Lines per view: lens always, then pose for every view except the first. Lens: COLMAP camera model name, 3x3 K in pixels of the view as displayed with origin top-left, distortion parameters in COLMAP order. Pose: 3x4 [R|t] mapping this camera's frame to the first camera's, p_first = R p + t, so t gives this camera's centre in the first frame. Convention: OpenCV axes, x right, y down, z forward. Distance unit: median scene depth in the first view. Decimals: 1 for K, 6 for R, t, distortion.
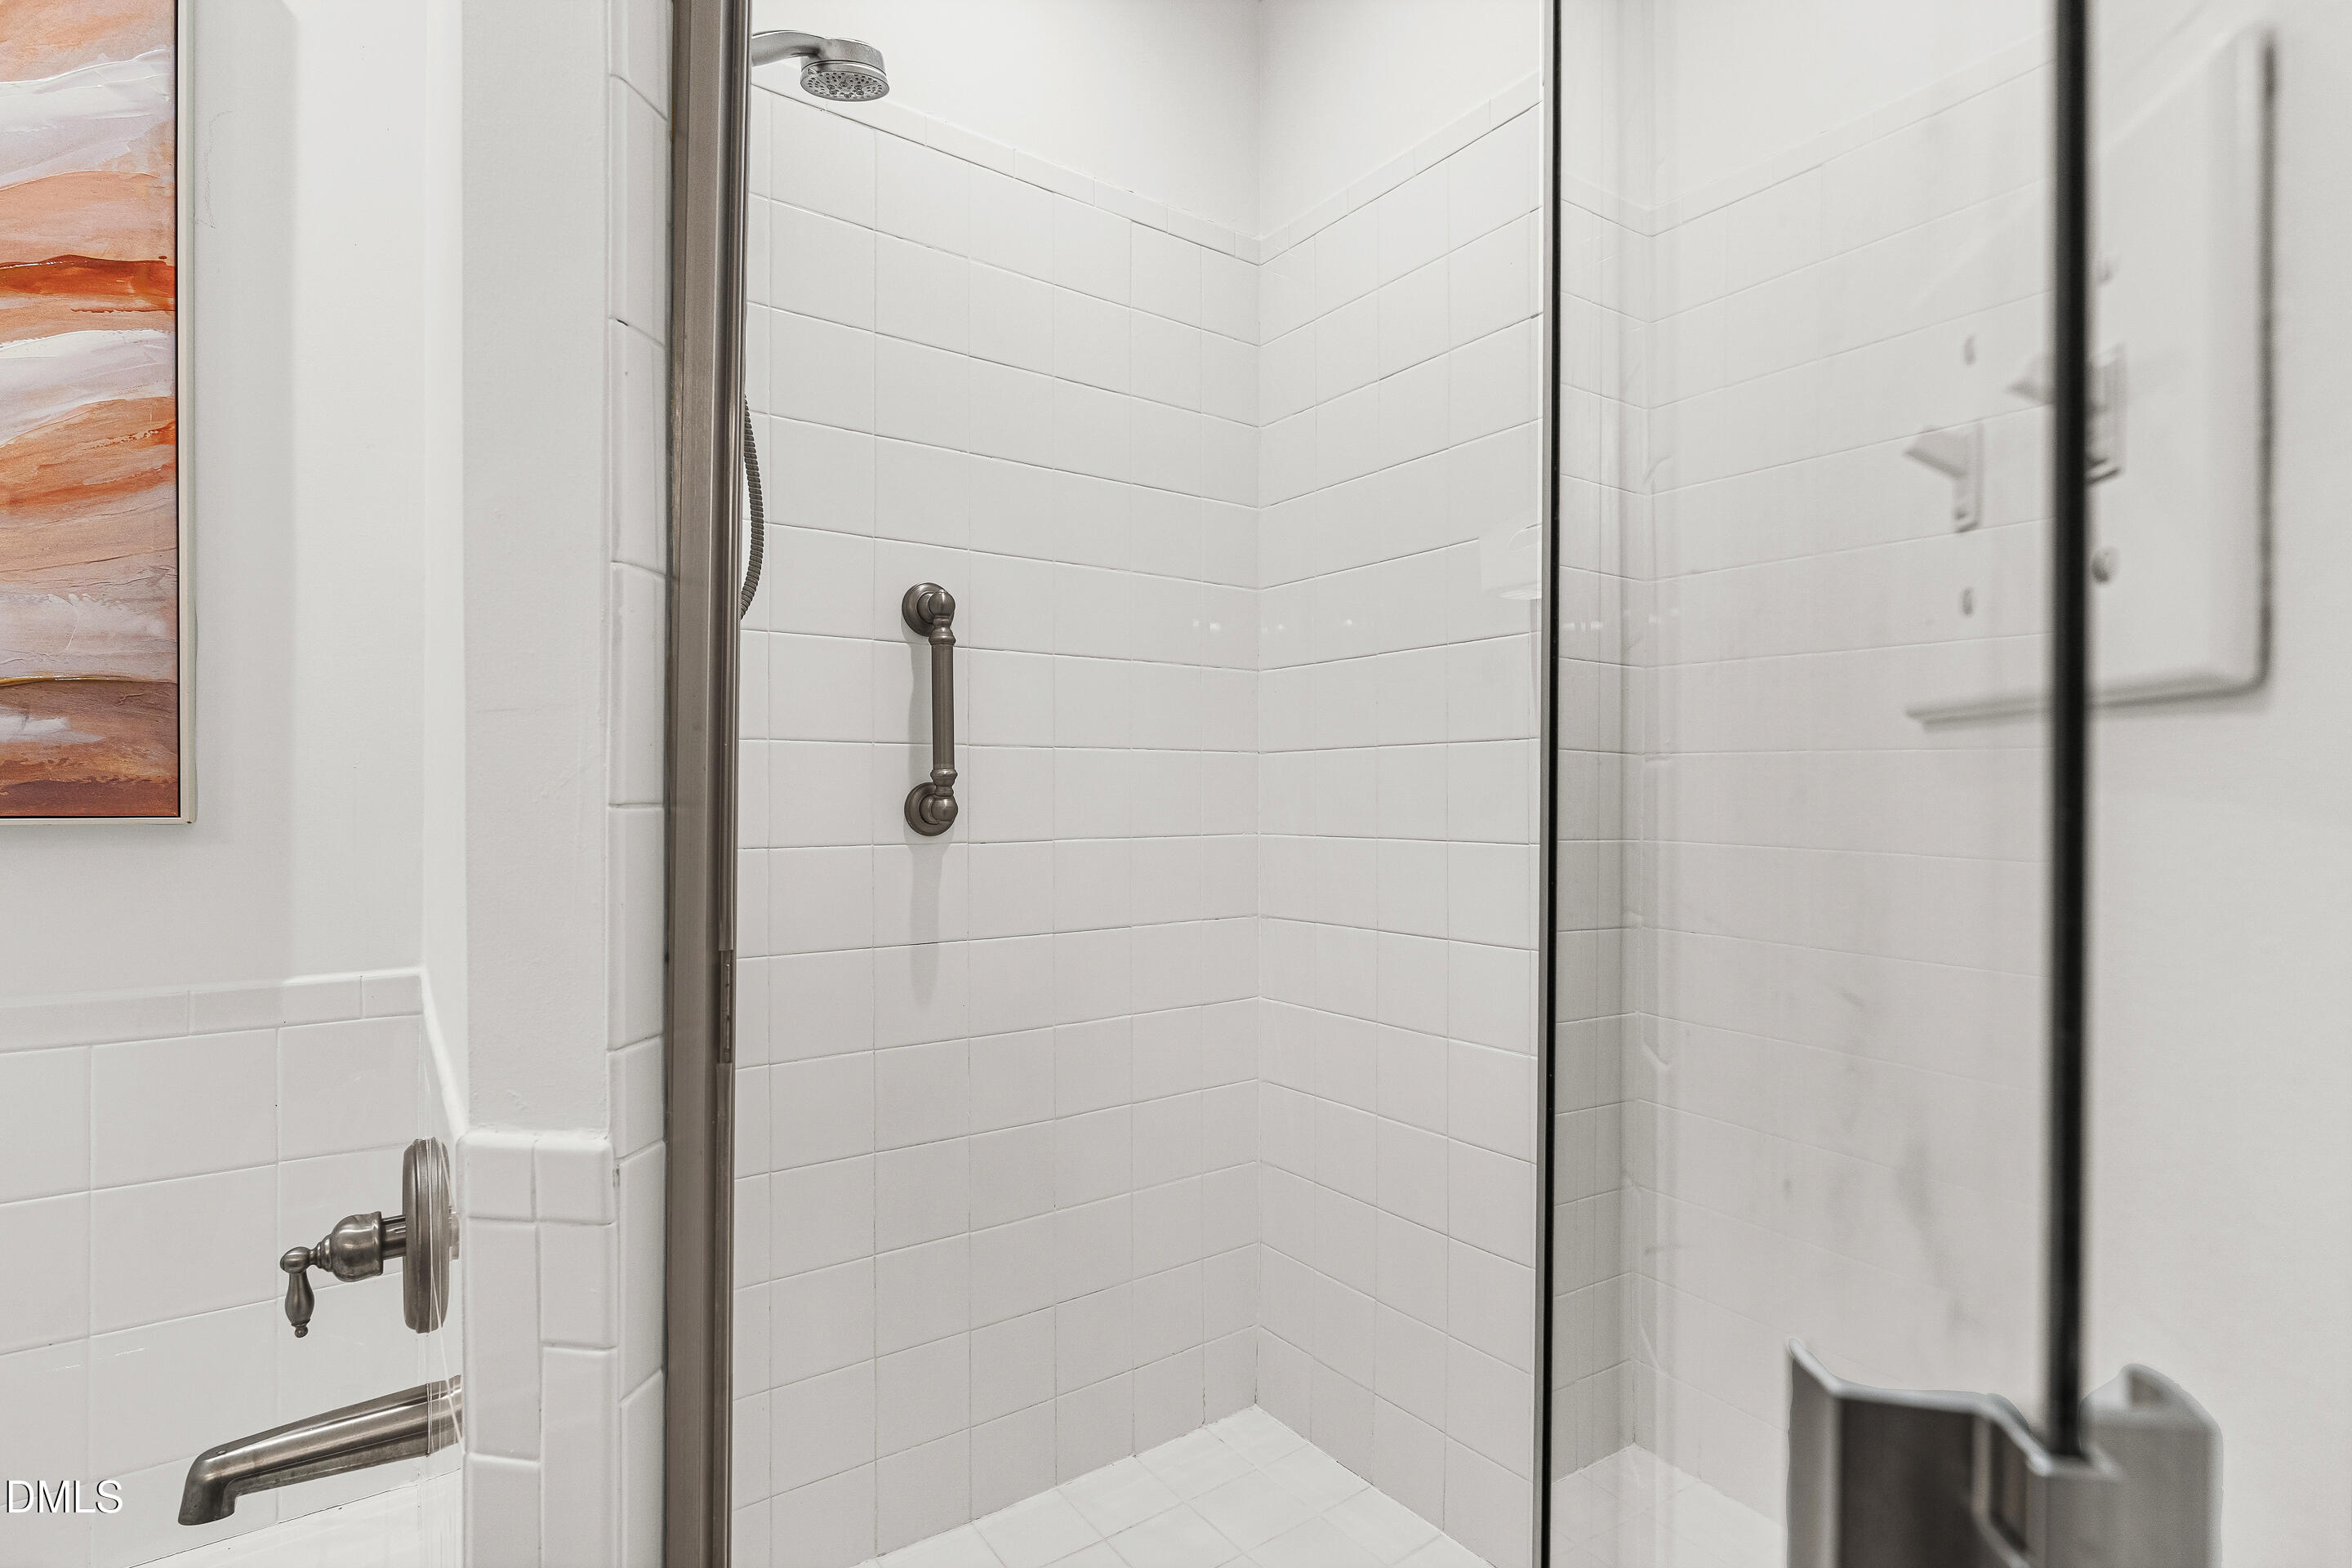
lens RADIAL K [[1137.5, 0, 1181.2], [0, 1137.5, 782.7], [0, 0, 1]] dist [0.013876, 0.000491]
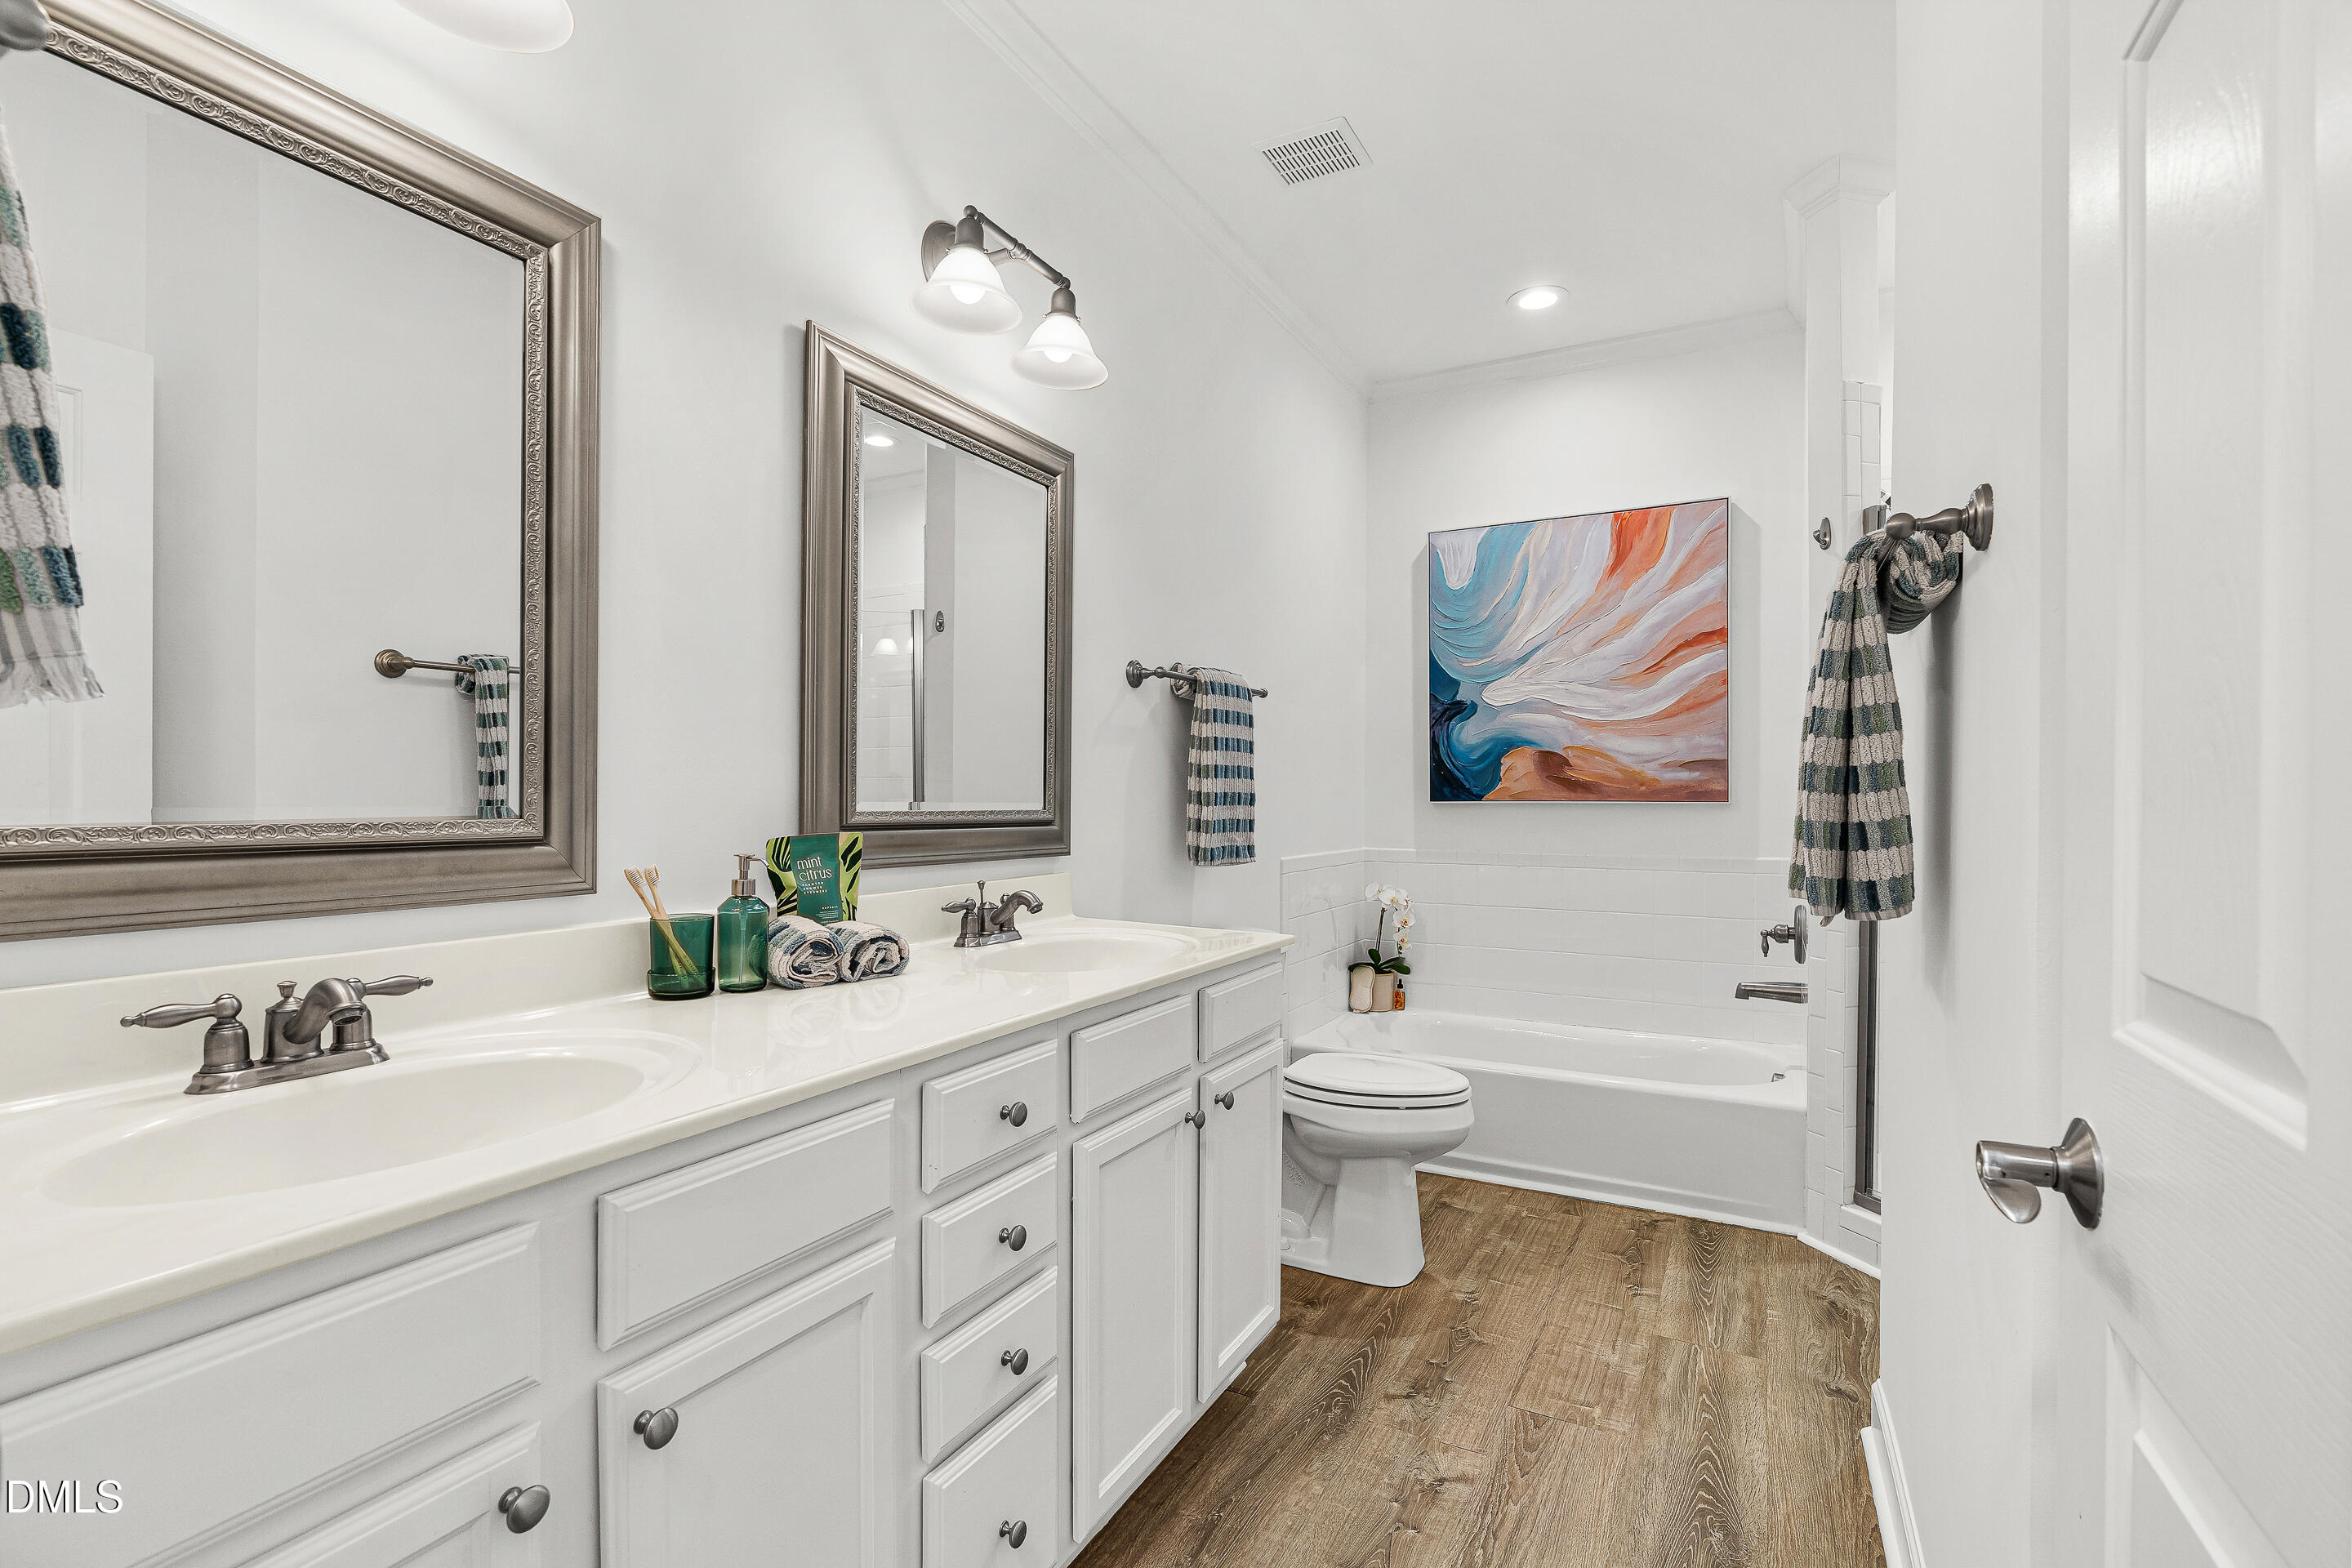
lens RADIAL K [[1089.7, 0, 1165.0], [0, 1089.7, 803.0], [0, 0, 1]] dist [-0.012391, 0.001620]
pose [[0.445628, 0.011088, -0.895150, 1.159922], [-0.000776, 0.999928, 0.012000, -0.002916], [0.895218, -0.004653, 0.445604, -1.786429]]
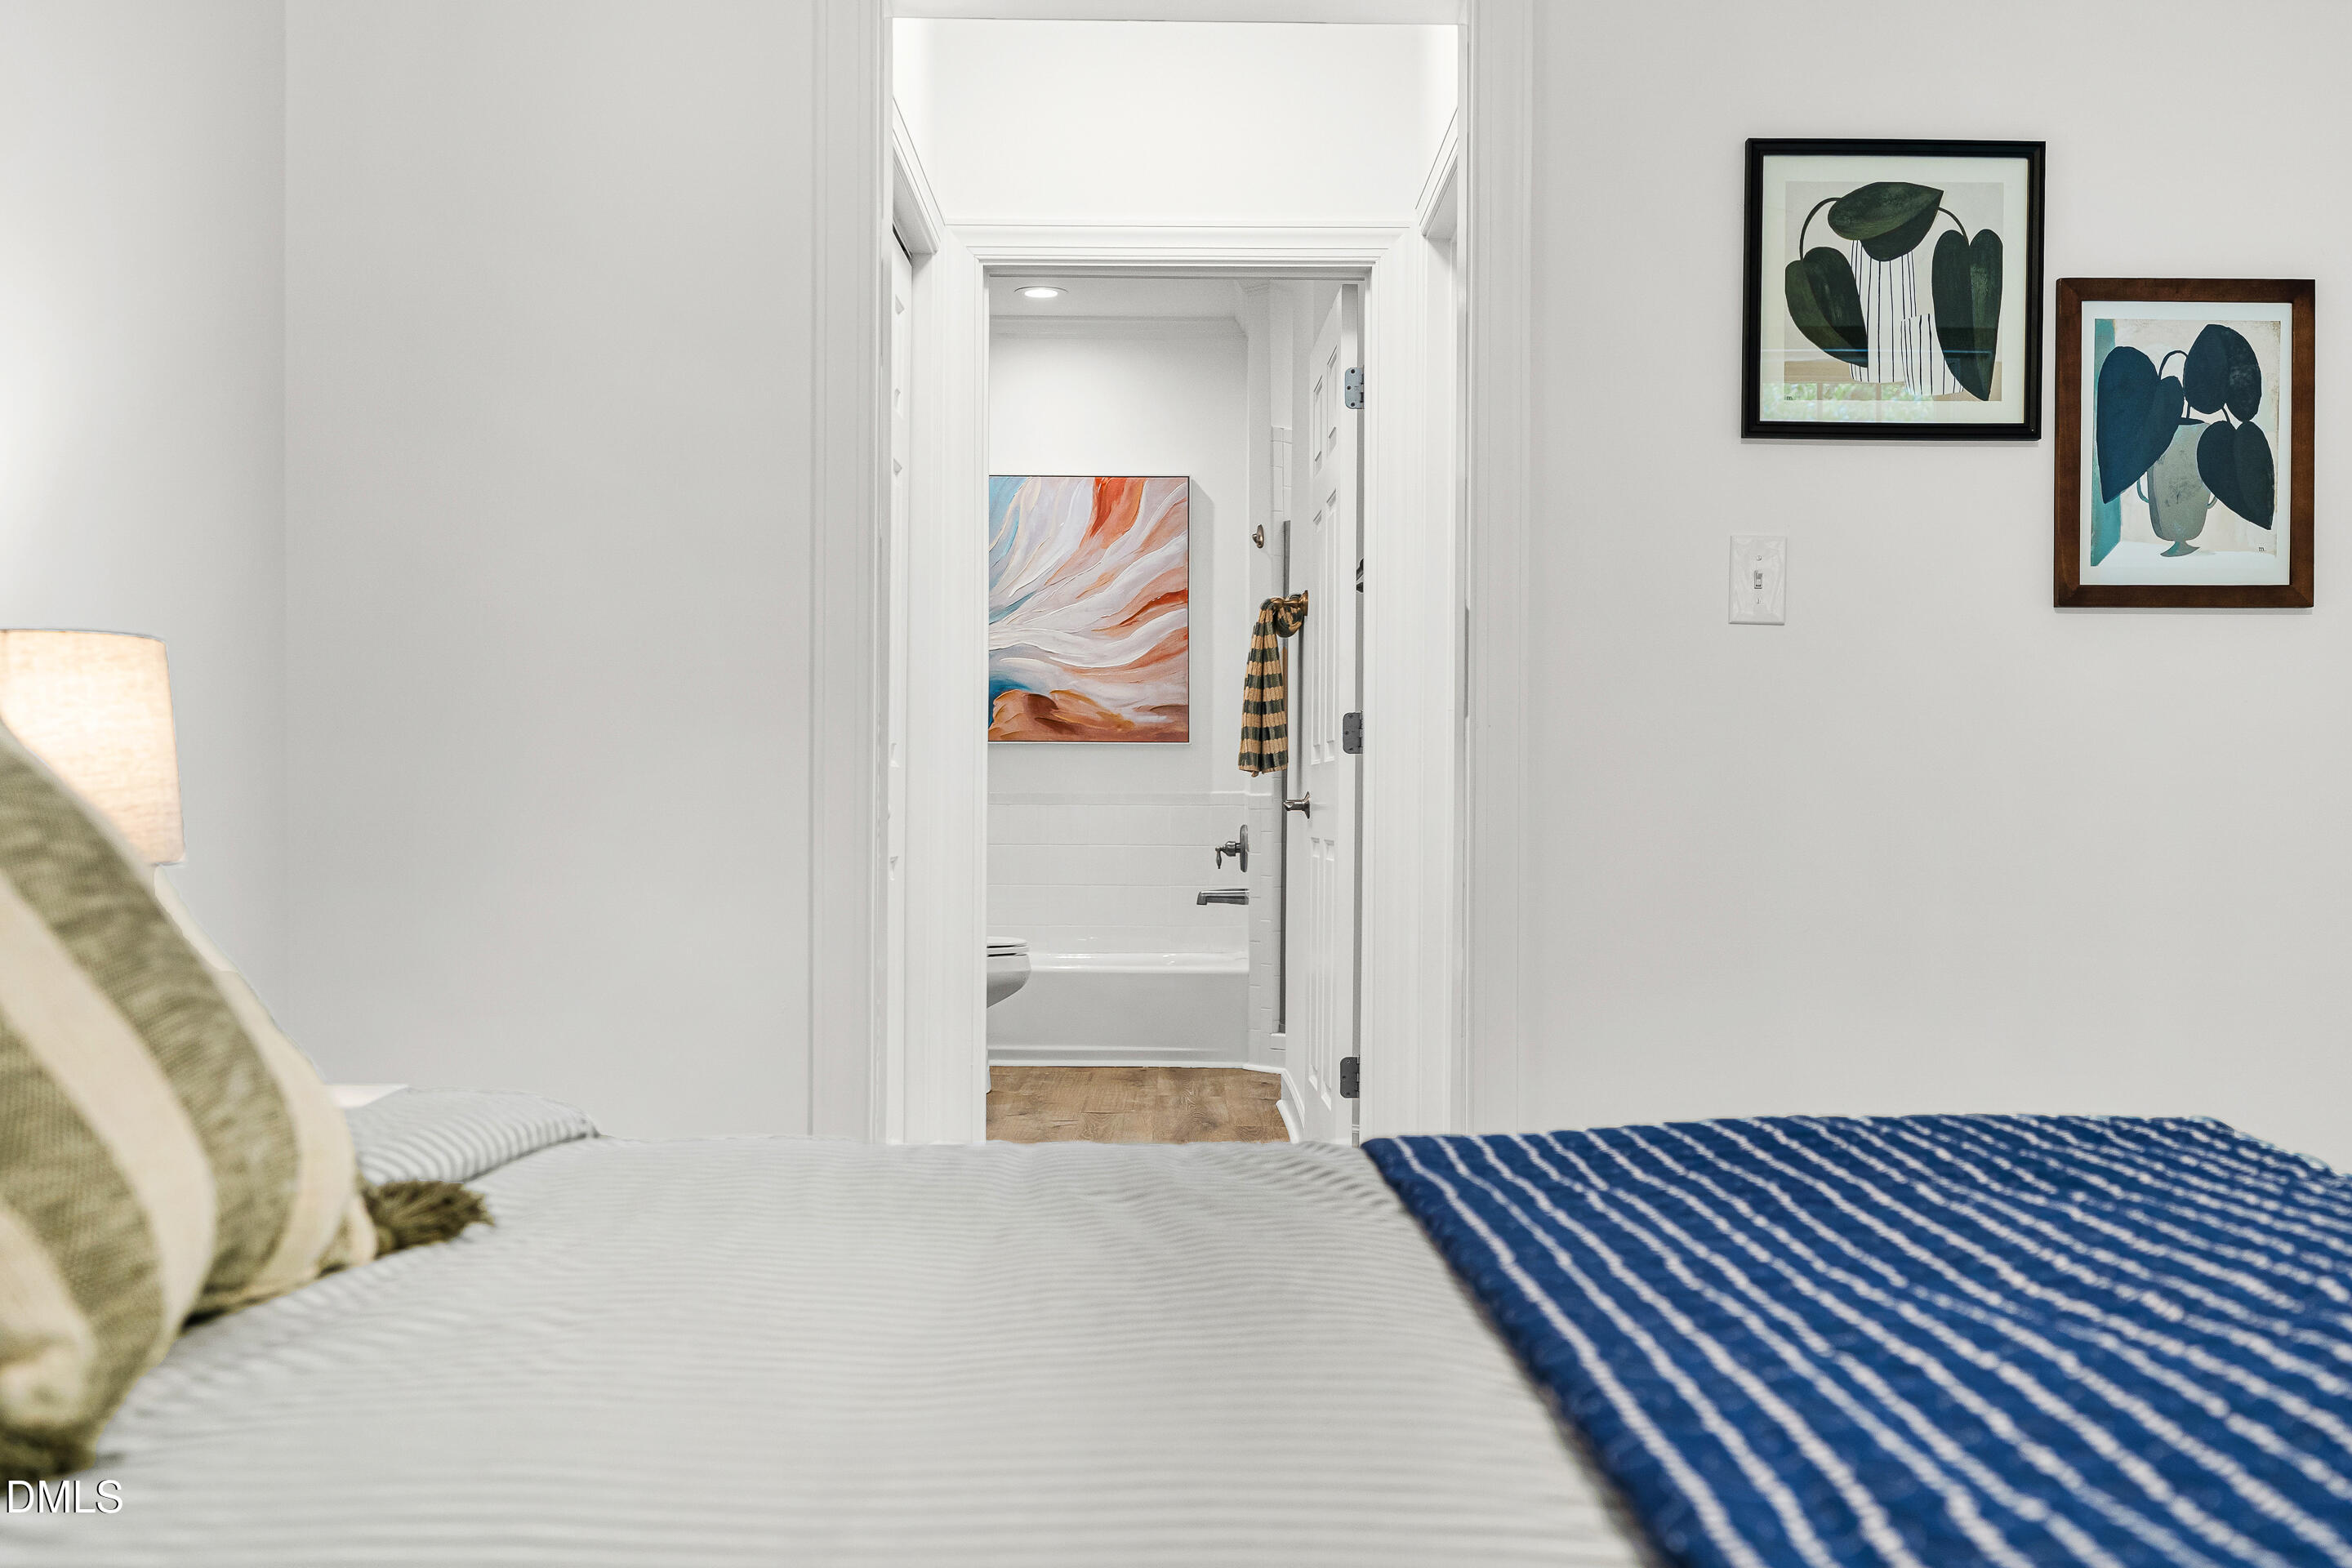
lens RADIAL K [[2684.0, 0, 1178.6], [0, 2684.0, 785.8], [0, 0, 1]] dist [0.020223, 0.000000]
pose [[0.822715, 0.002483, -0.568449, 4.047872], [-0.005987, 0.999973, -0.004298, 0.209720], [0.568423, 0.006939, 0.822707, -6.184103]]
